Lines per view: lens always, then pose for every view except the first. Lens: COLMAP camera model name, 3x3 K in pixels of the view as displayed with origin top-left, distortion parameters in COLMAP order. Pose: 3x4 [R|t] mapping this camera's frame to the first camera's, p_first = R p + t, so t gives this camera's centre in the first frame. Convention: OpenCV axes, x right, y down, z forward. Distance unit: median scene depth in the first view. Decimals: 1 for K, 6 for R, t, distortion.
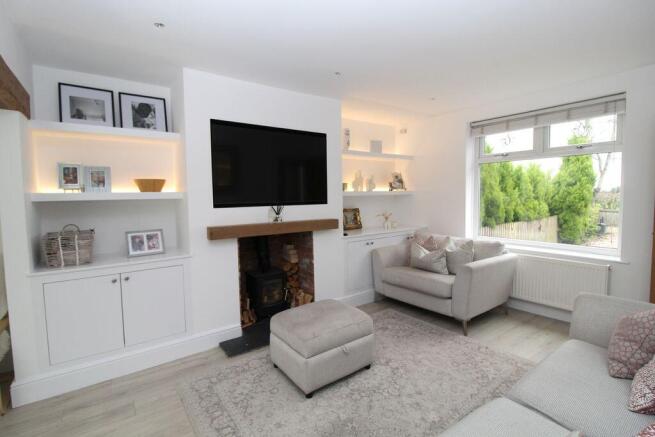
lens RADIAL K [[309.7, 0, 326.4], [0, 309.7, 214.3], [0, 0, 1]] dist [-0.014642, 0.000024]
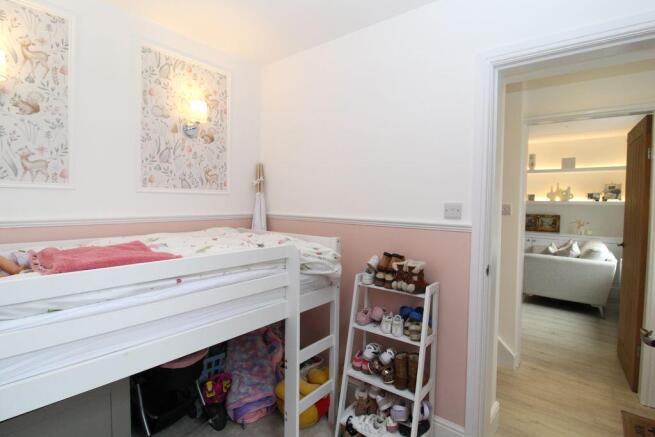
lens RADIAL K [[309.7, 0, 330.2], [0, 309.7, 219.1], [0, 0, 1]] dist [-0.014642, 0.000024]
pose [[0.241379, 0.066941, -0.968119, 1.355532], [-0.076902, 0.995800, 0.049682, 0.005799], [0.967379, 0.062458, 0.245513, -0.178559]]
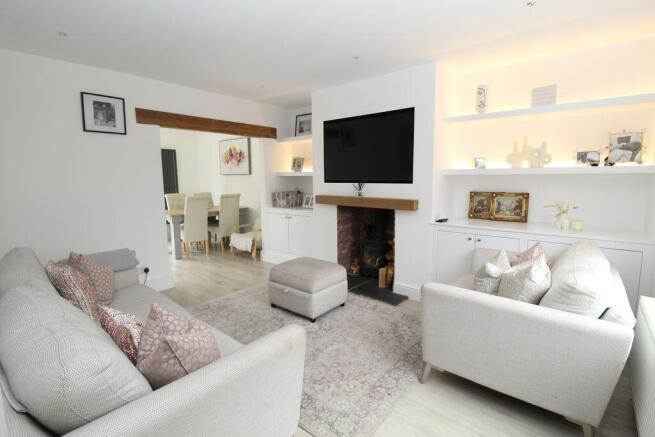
lens RADIAL K [[309.7, 0, 323.9], [0, 309.7, 215.7], [0, 0, 1]] dist [-0.014642, 0.000024]
pose [[0.227886, 0.138527, -0.963783, 0.871644], [-0.051741, 0.990152, 0.130083, -0.045476], [0.972312, 0.020223, 0.232809, 0.532015]]
